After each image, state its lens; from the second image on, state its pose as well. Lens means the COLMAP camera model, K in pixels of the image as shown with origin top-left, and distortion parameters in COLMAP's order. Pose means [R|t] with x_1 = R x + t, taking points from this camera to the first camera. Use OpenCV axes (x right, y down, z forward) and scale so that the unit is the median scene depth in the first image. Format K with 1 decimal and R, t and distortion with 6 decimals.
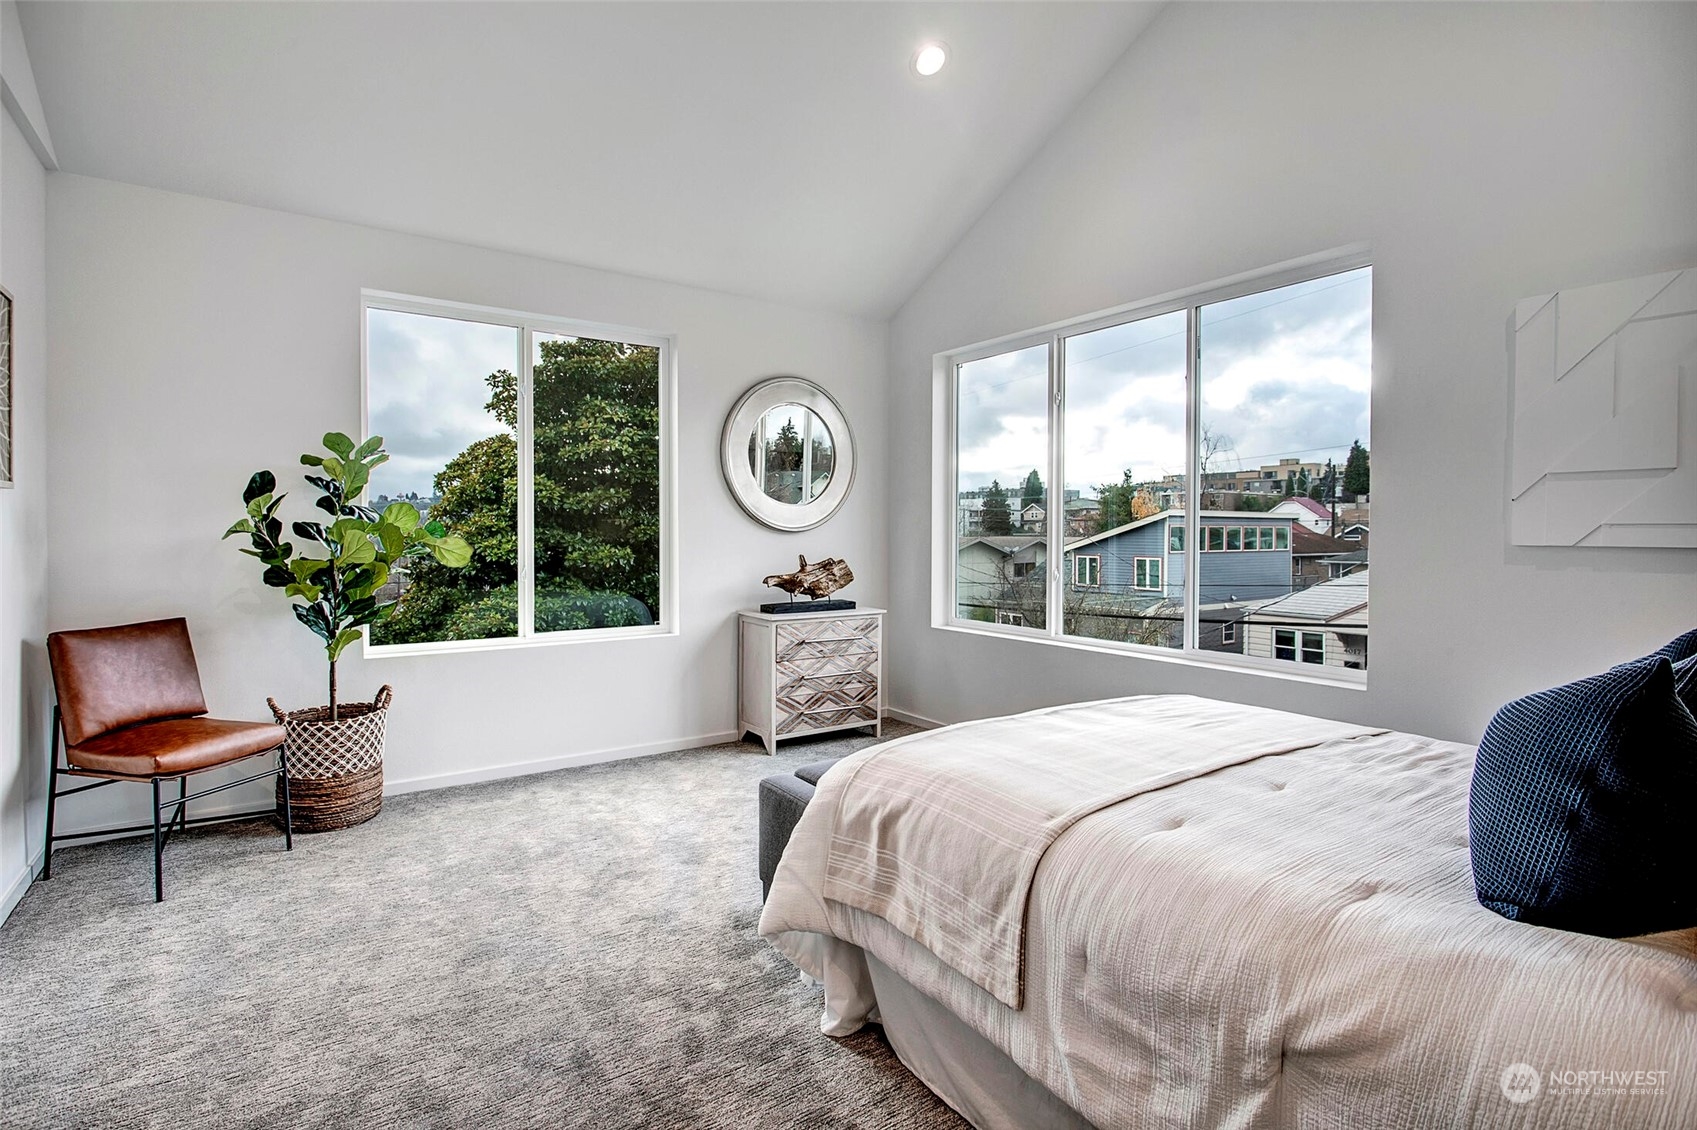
lens RADIAL K [[870.0, 0, 848.5], [0, 870.0, 565.0], [0, 0, 1]] dist [-0.008291, 0.001101]
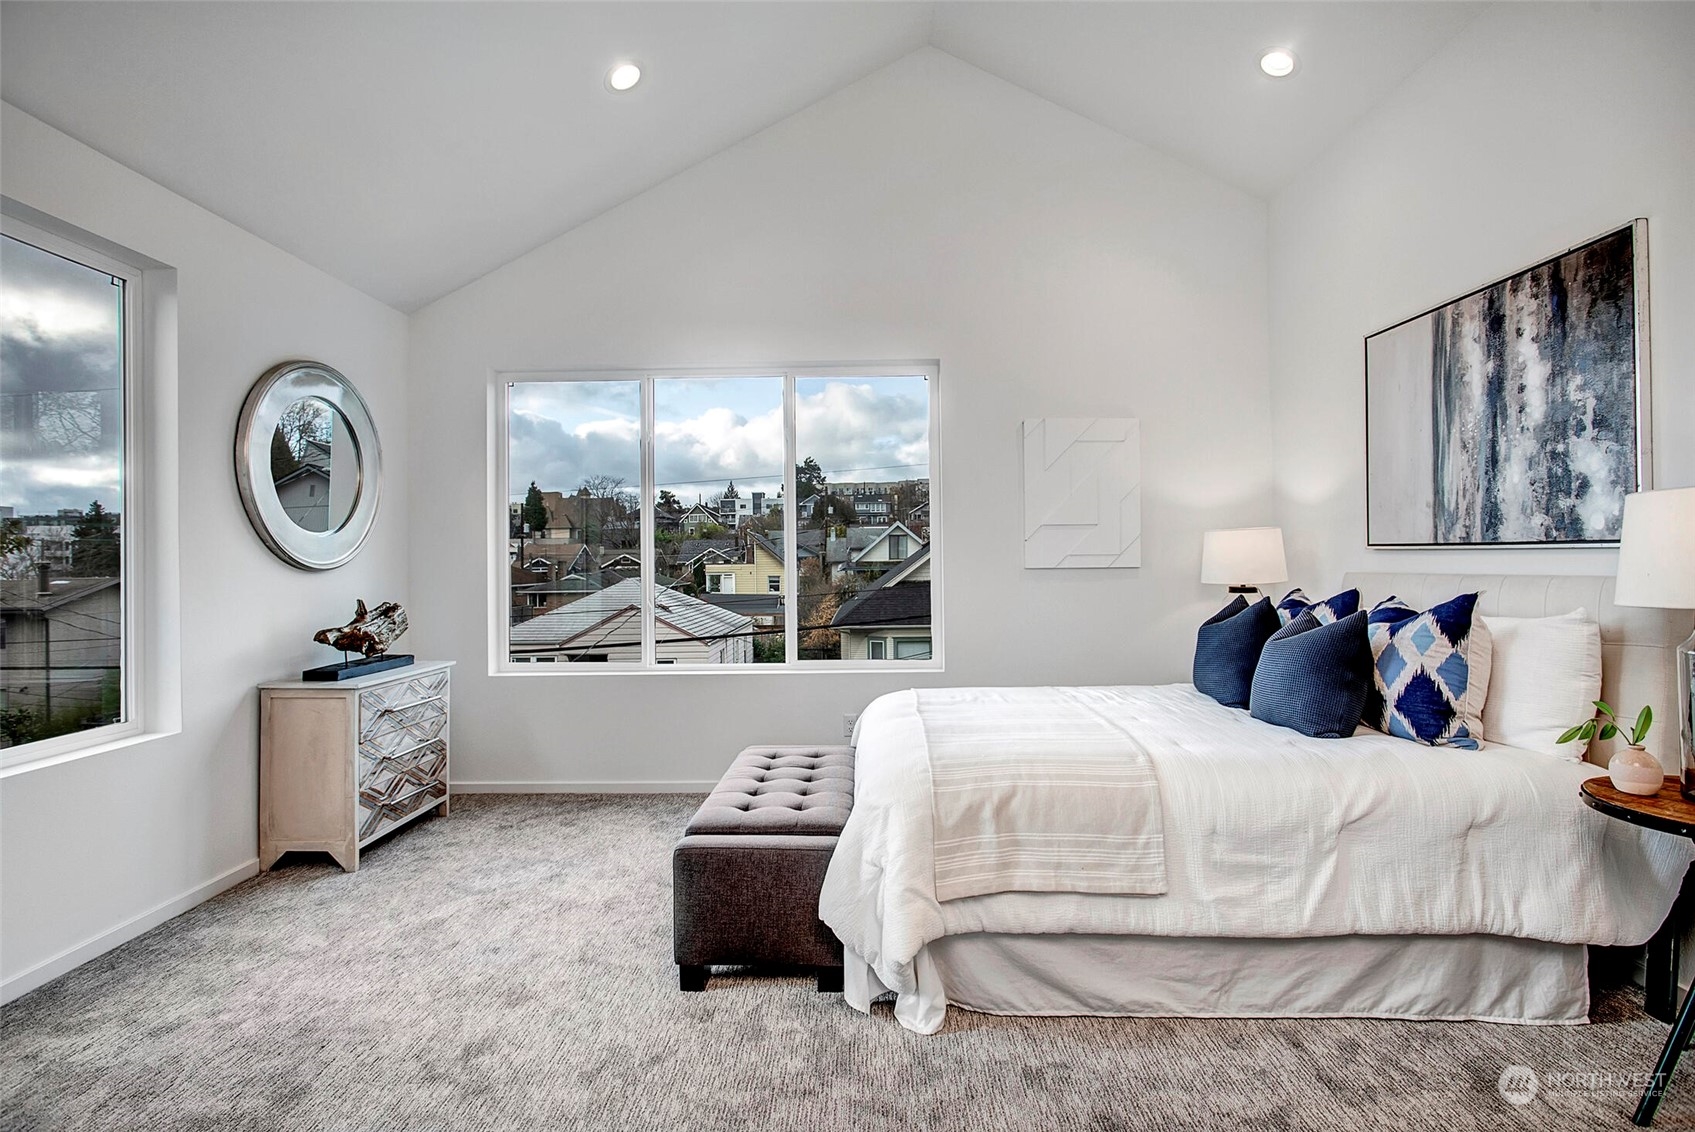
lens RADIAL K [[869.0, 0, 847.5], [0, 869.0, 566.0], [0, 0, 1]] dist [-0.008291, 0.001101]
pose [[0.539188, -0.012260, 0.842096, -0.474695], [0.044676, 0.998903, -0.014063, -0.011259], [-0.840999, 0.045204, 0.539144, 0.238444]]
